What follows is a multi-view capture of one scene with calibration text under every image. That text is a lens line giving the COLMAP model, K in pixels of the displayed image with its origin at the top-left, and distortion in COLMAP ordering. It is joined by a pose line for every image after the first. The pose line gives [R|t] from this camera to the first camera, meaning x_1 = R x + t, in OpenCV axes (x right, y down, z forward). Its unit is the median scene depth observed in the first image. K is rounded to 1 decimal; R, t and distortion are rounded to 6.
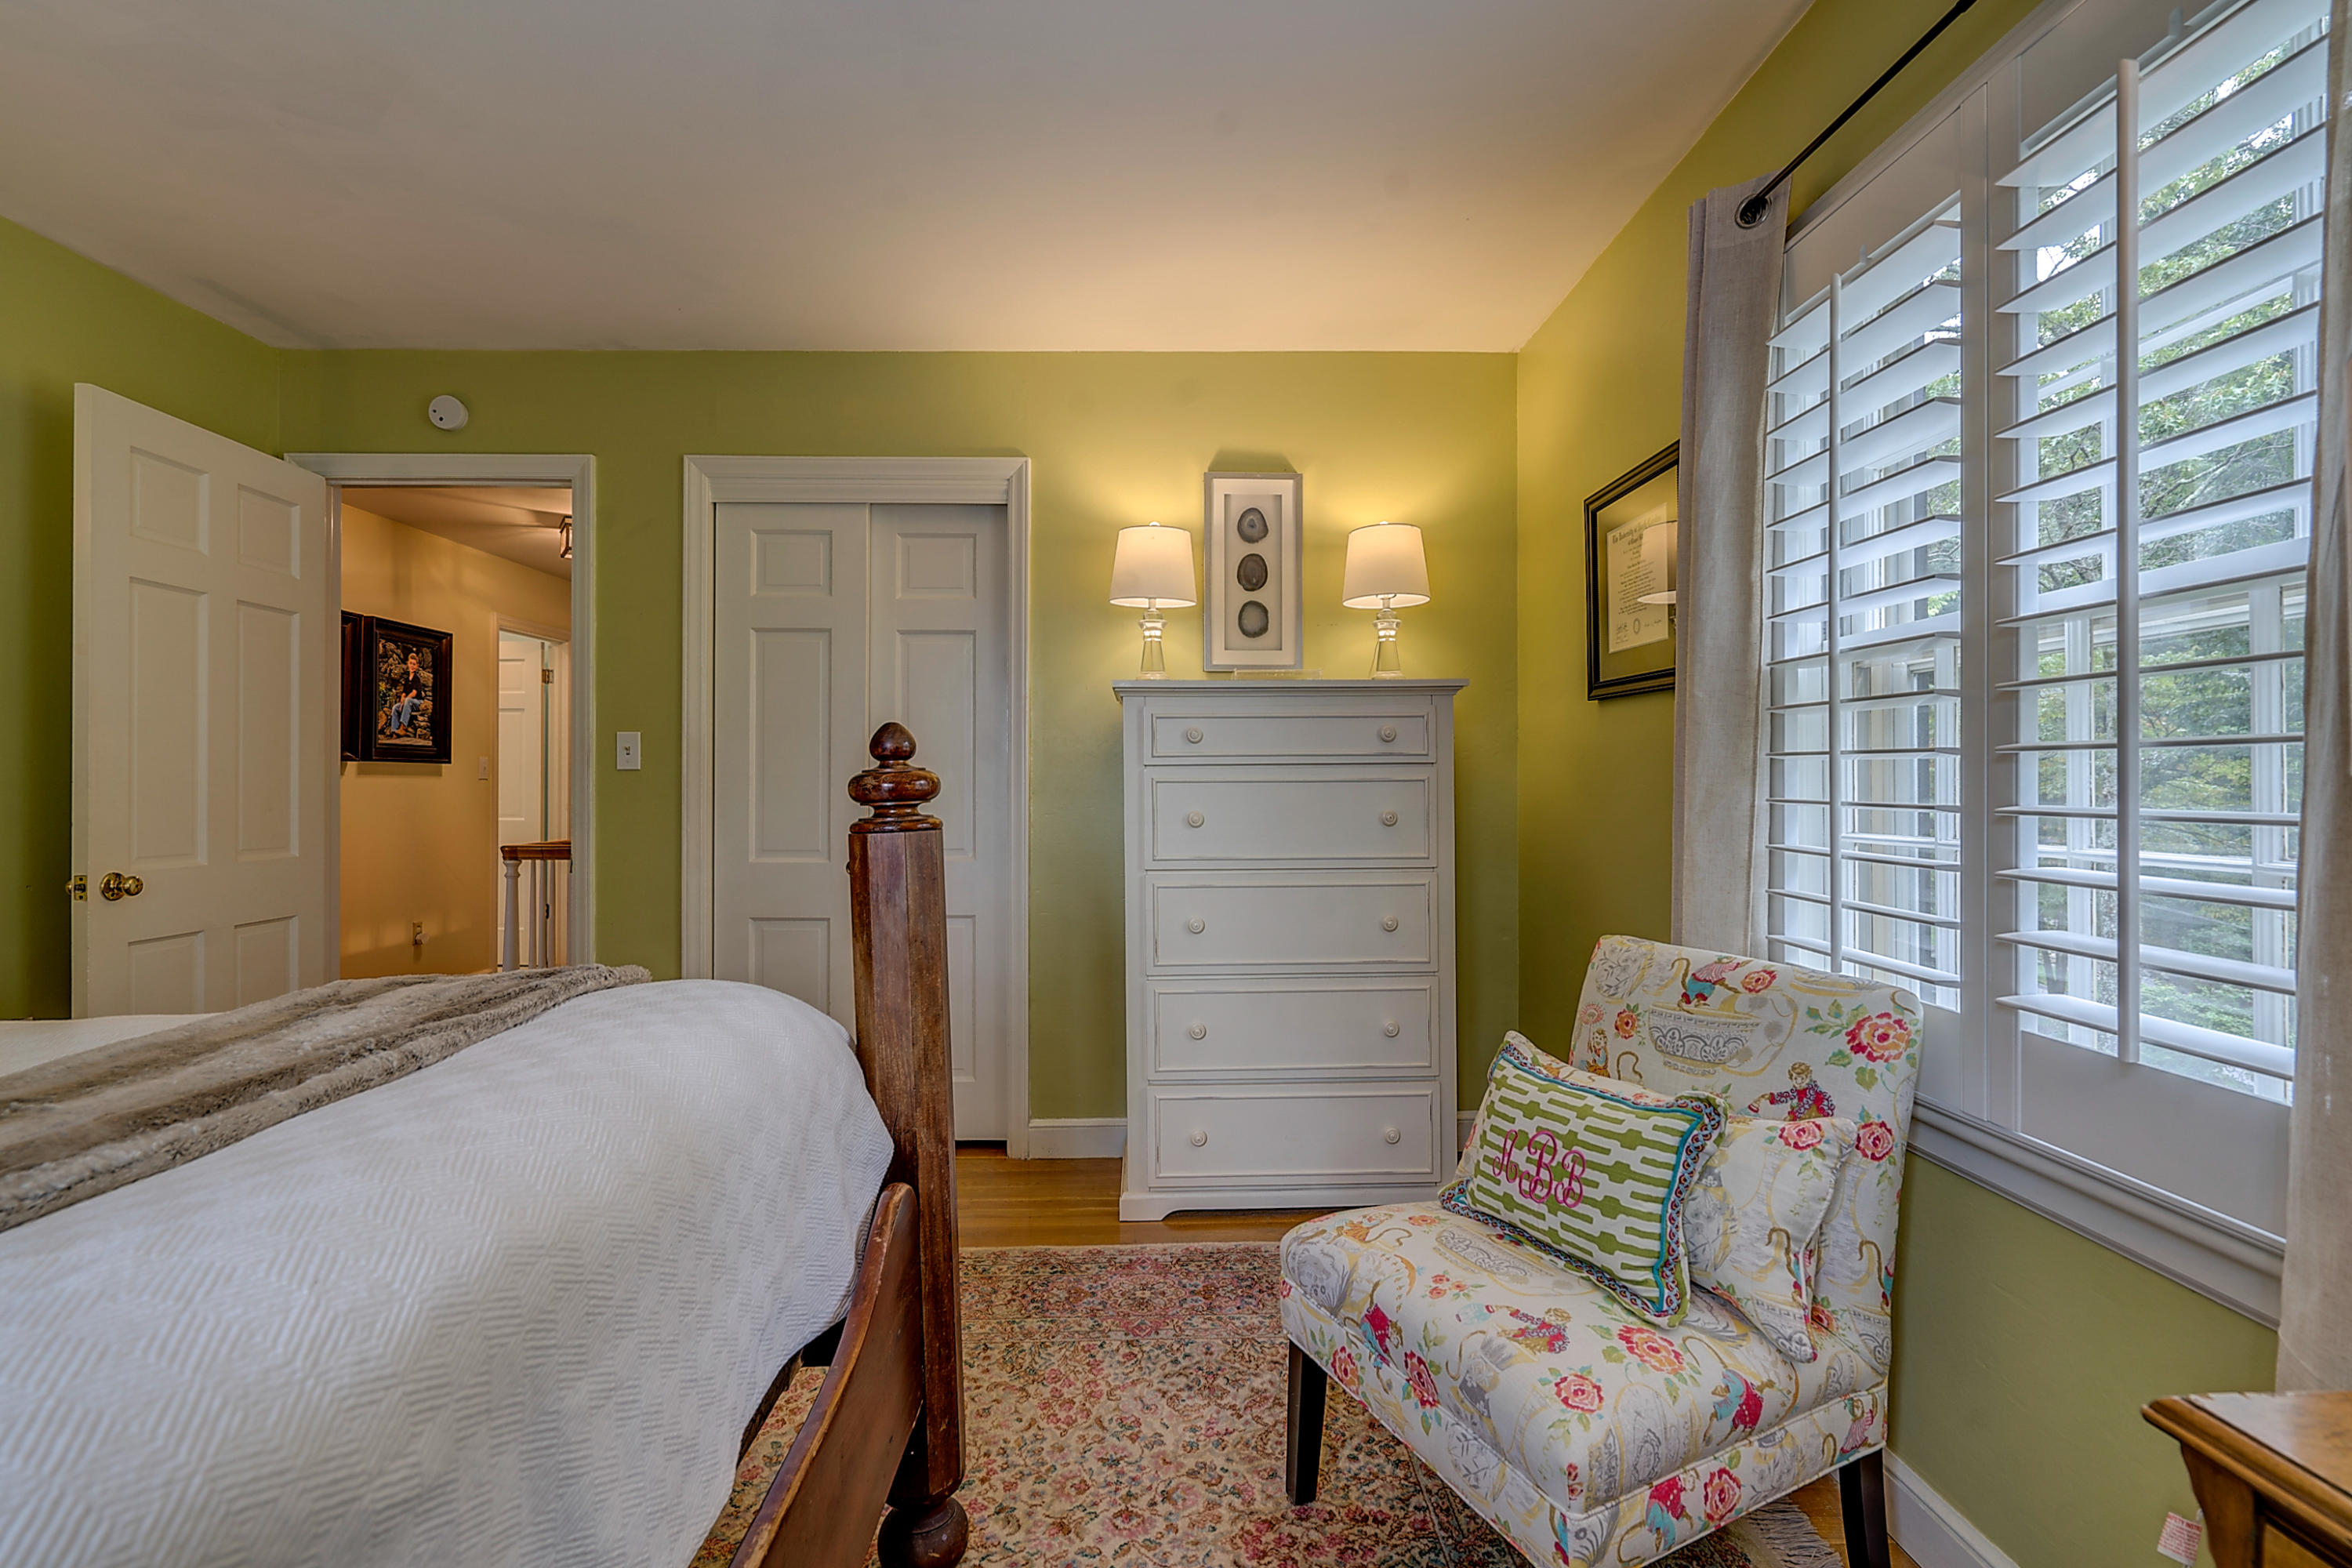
lens RADIAL K [[1085.0, 0, 1188.7], [0, 1085.0, 778.0], [0, 0, 1]] dist [-0.006996, 0.002034]
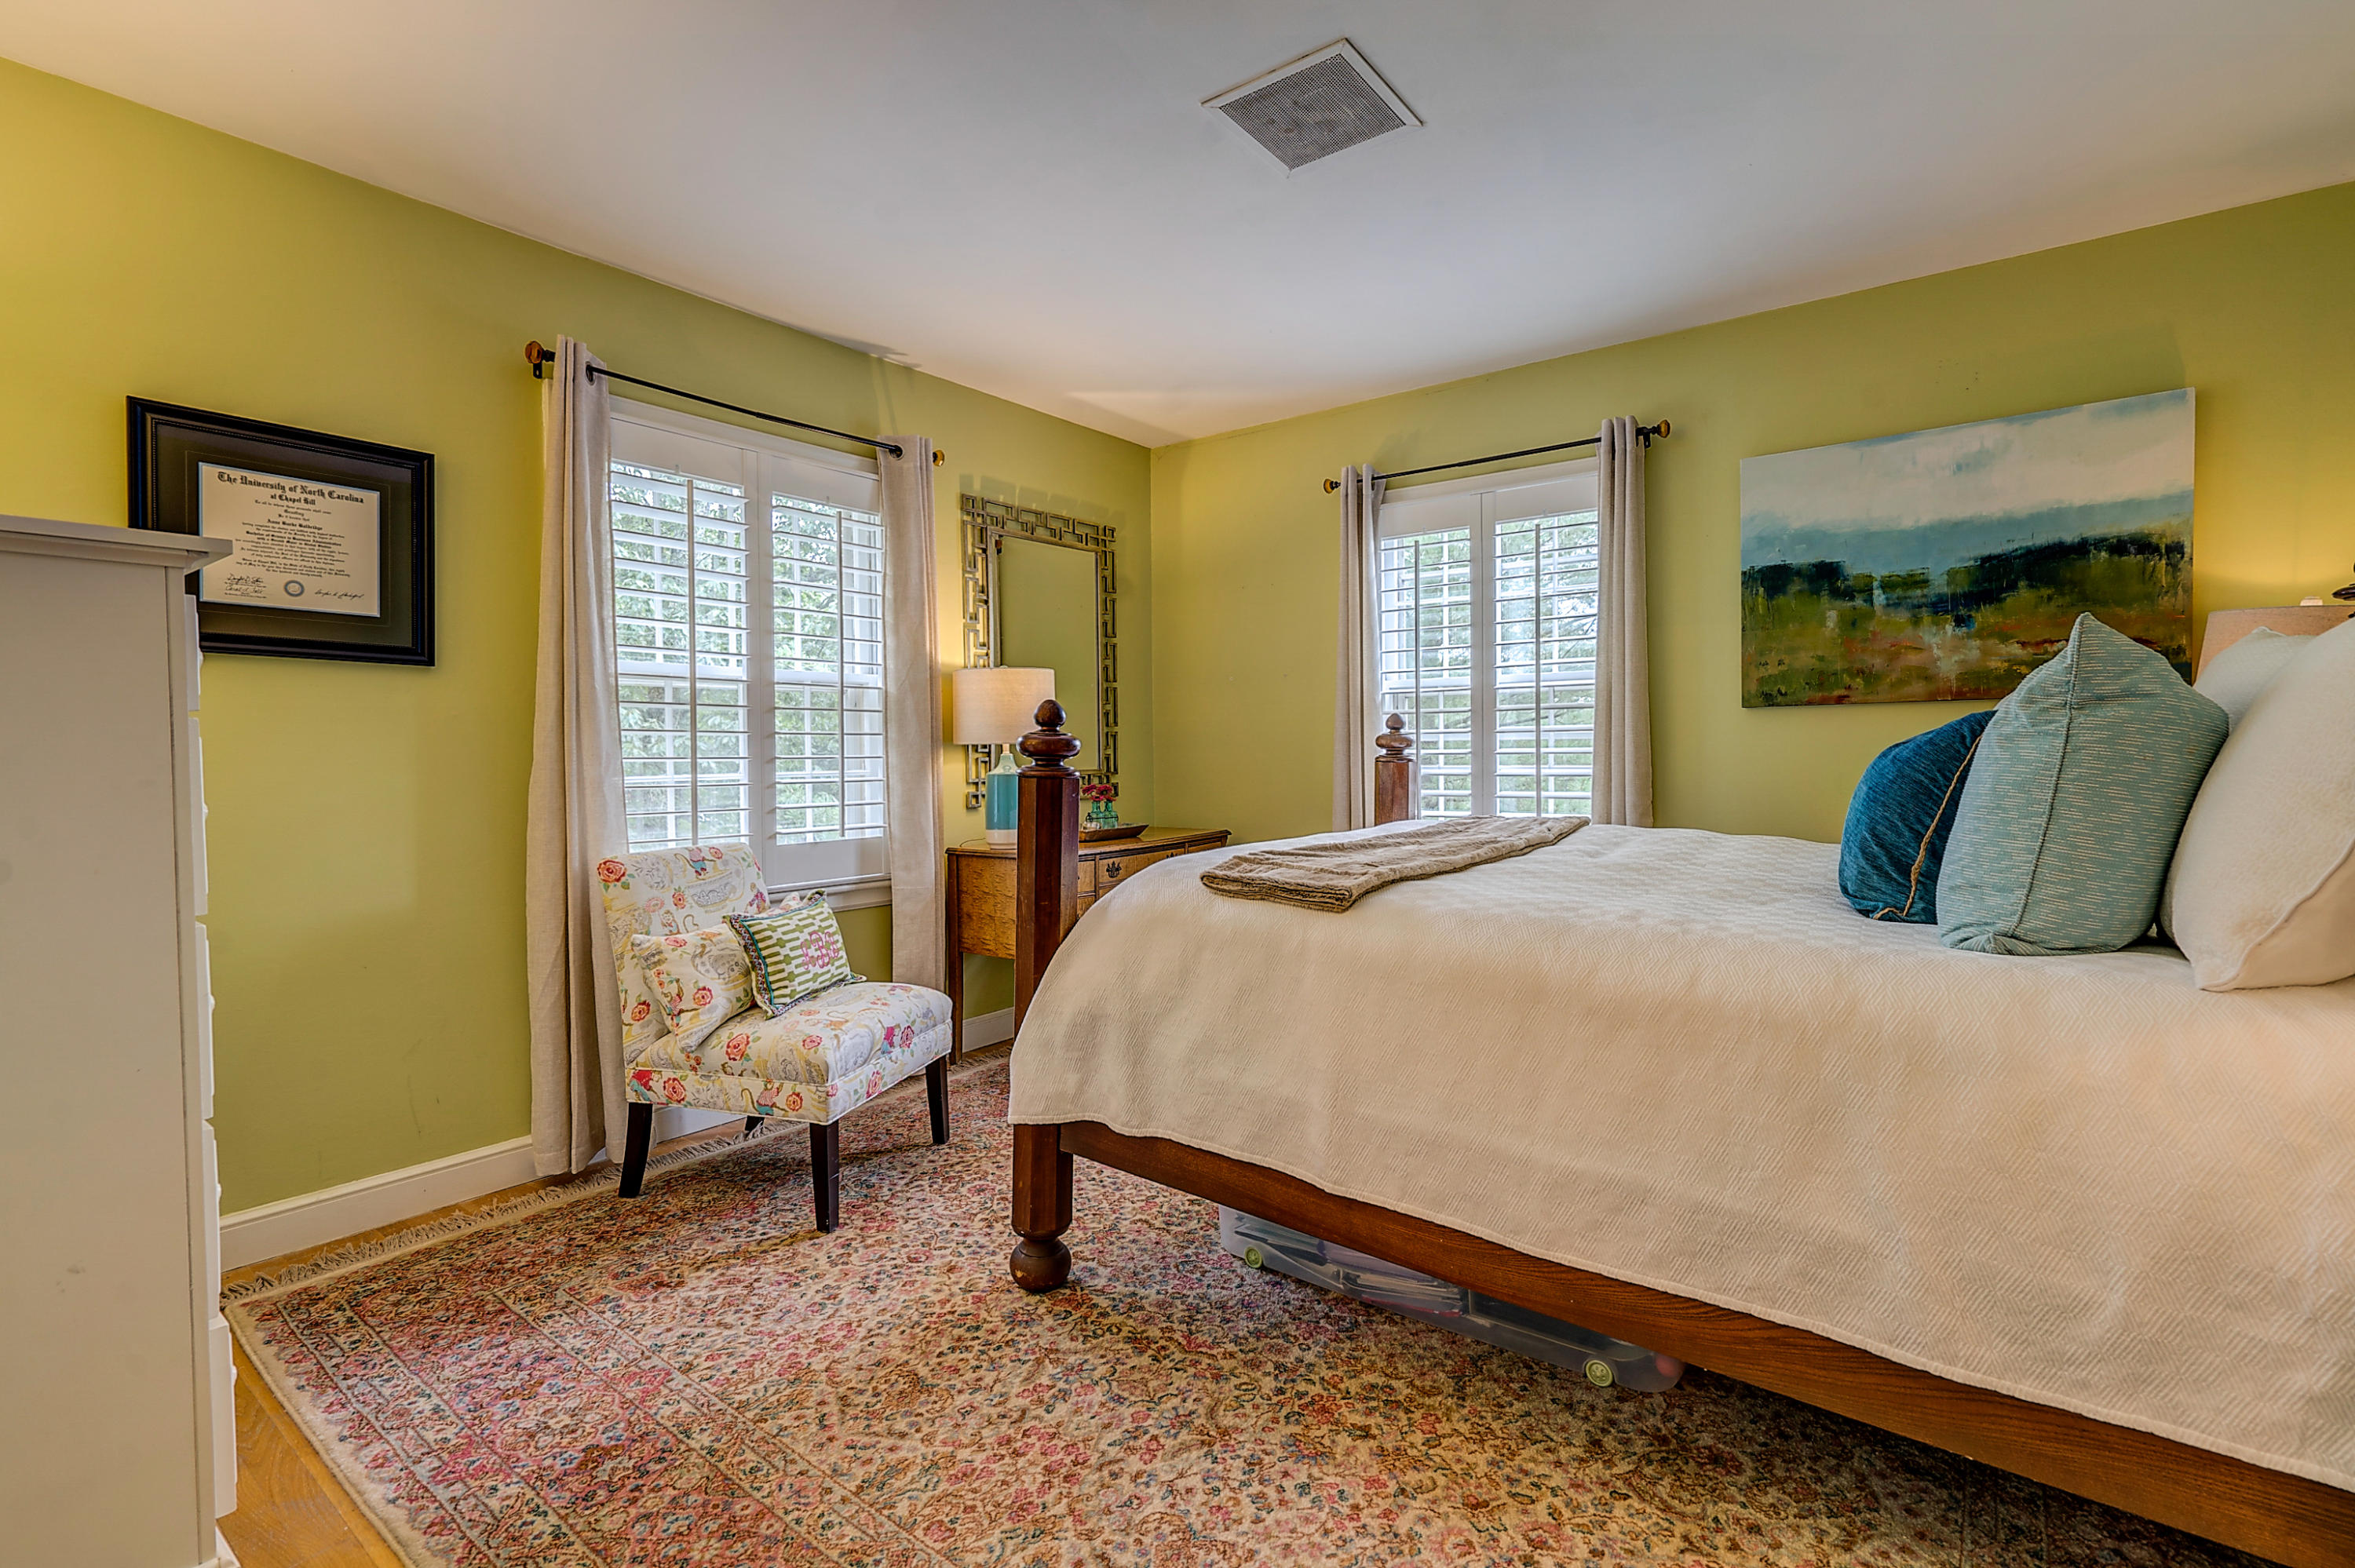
lens RADIAL K [[1086.2, 0, 1171.8], [0, 1086.2, 772.8], [0, 0, 1]] dist [-0.006996, 0.002034]
pose [[-0.778560, -0.009522, 0.627498, -0.662346], [-0.001160, 0.999905, 0.013734, 0.012916], [-0.627569, 0.009965, -0.778497, 1.037156]]
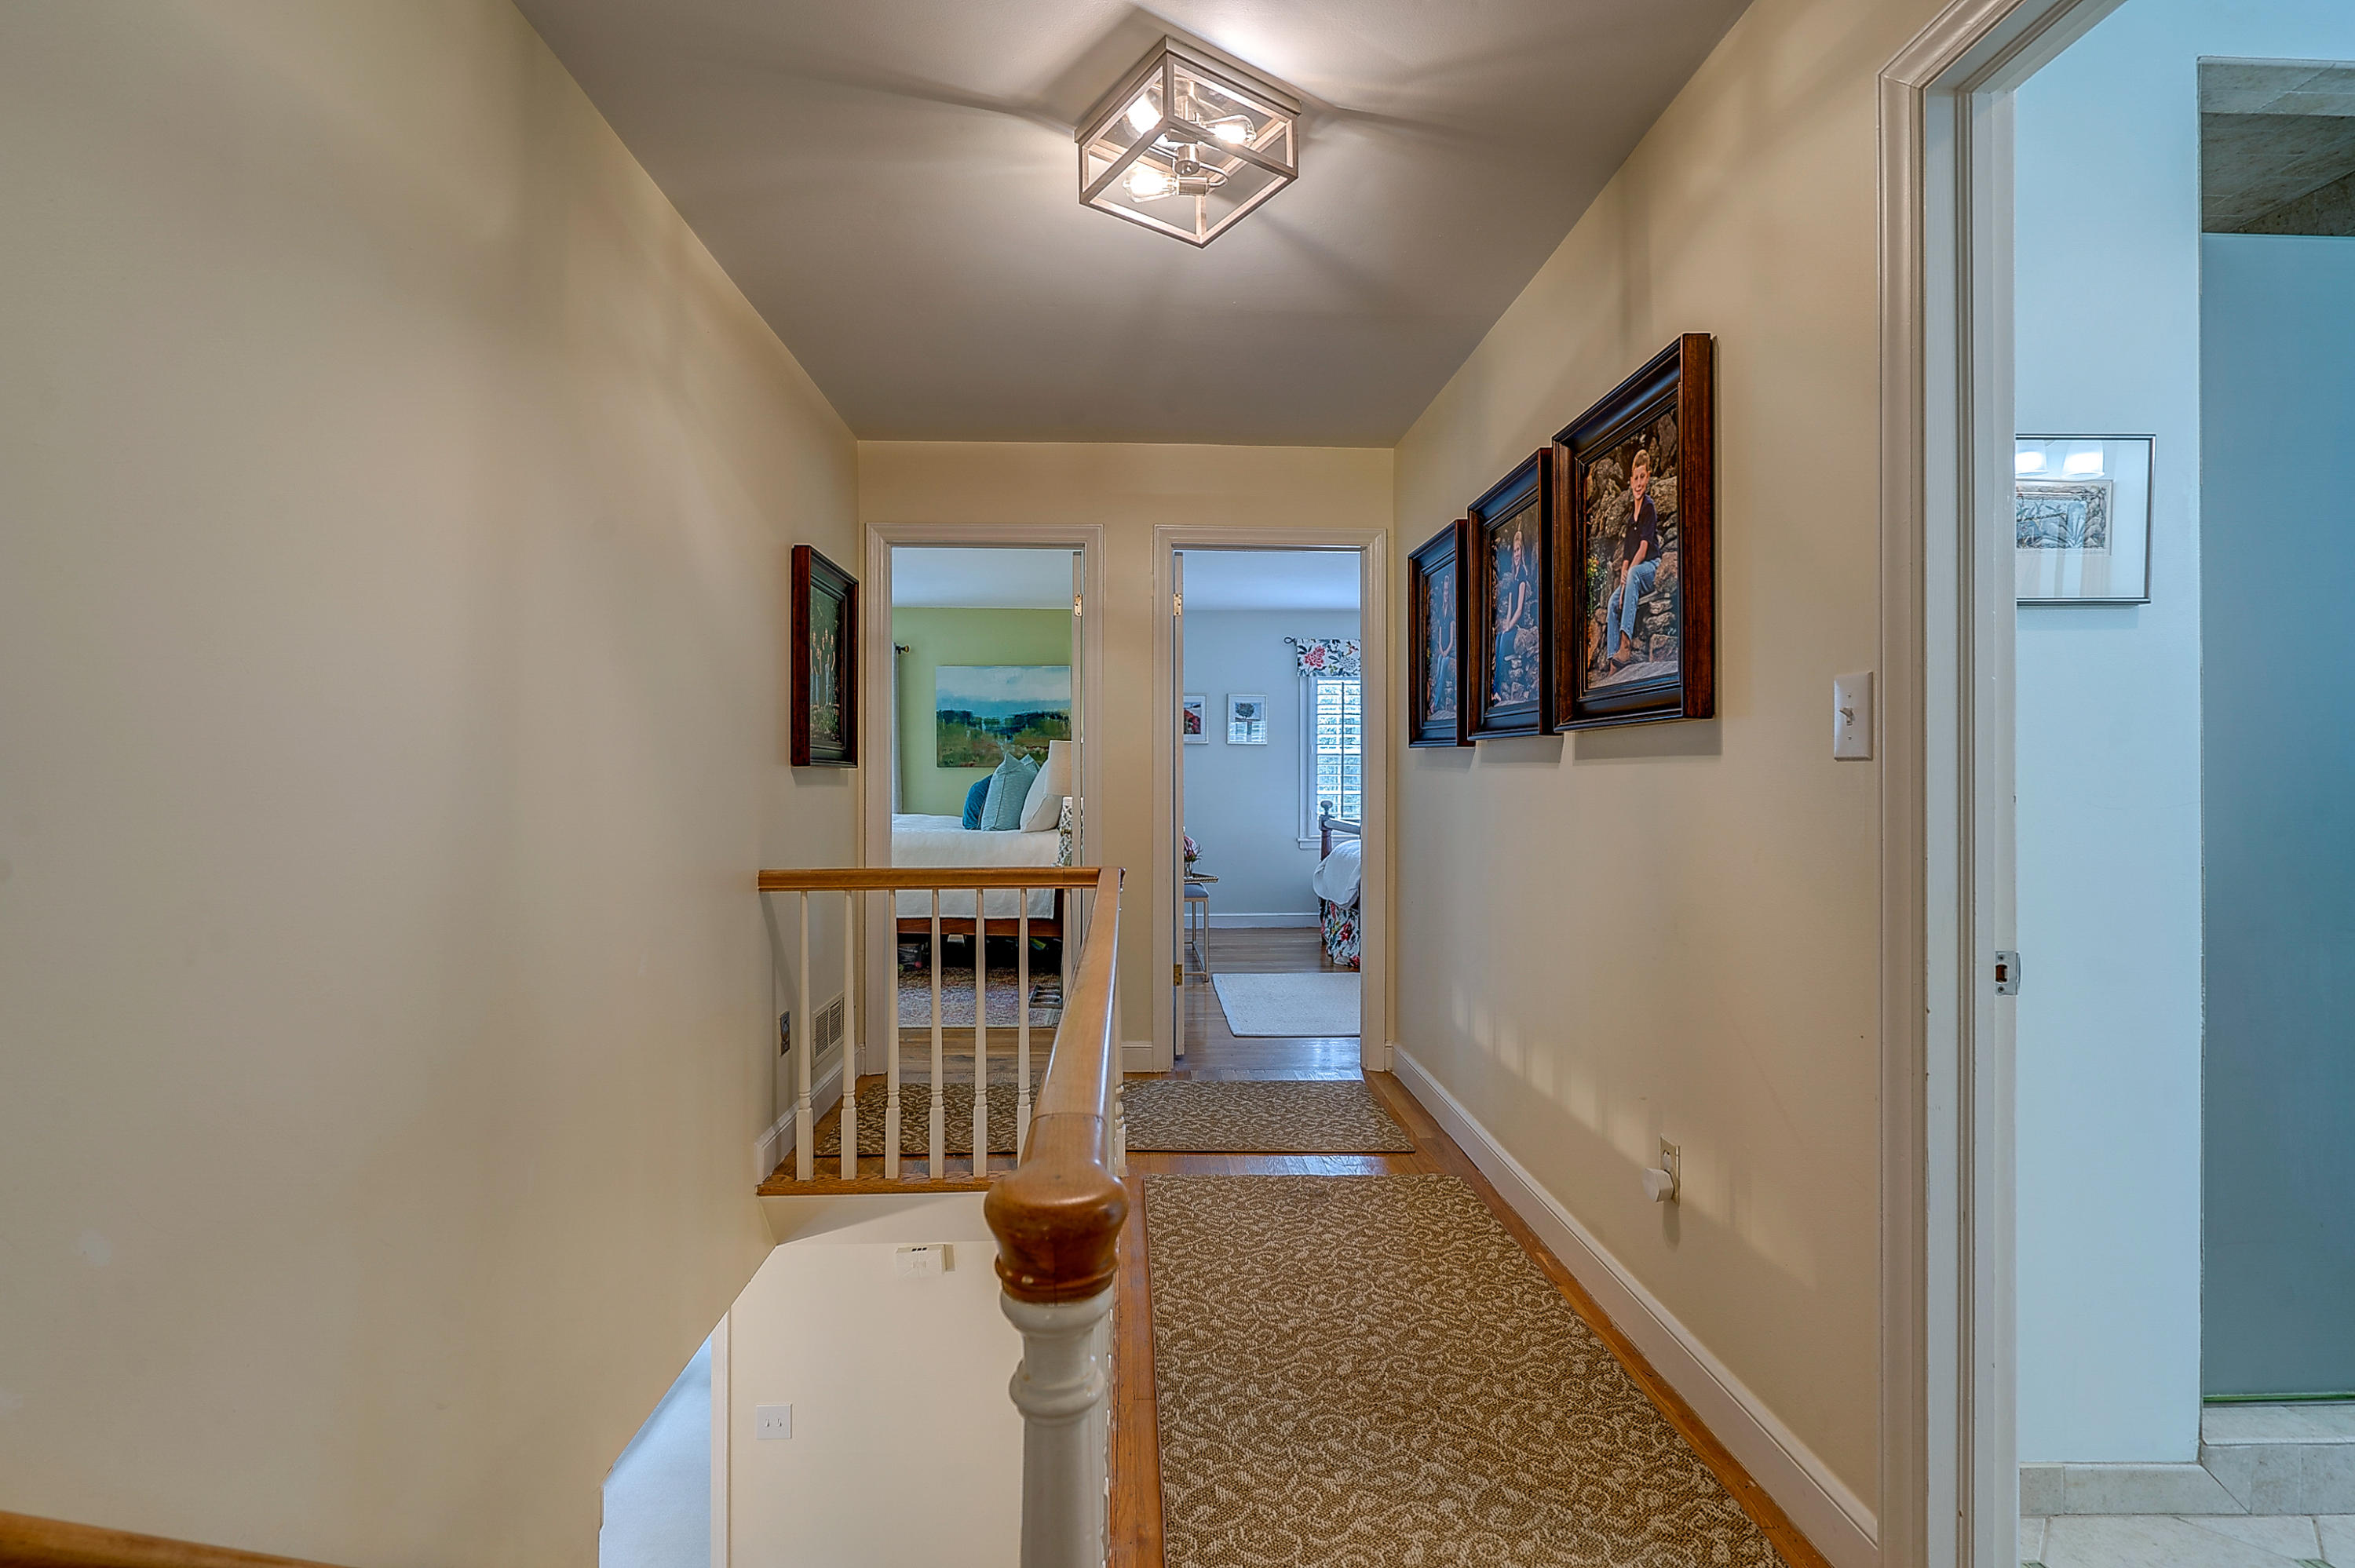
lens RADIAL K [[1086.2, 0, 1171.1], [0, 1086.2, 782.9], [0, 0, 1]] dist [-0.006996, 0.002034]
pose [[-0.999963, -0.001282, -0.008520, -0.989049], [-0.001225, 0.999977, -0.006745, 0.018839], [0.008529, -0.006734, -0.999941, 2.560181]]
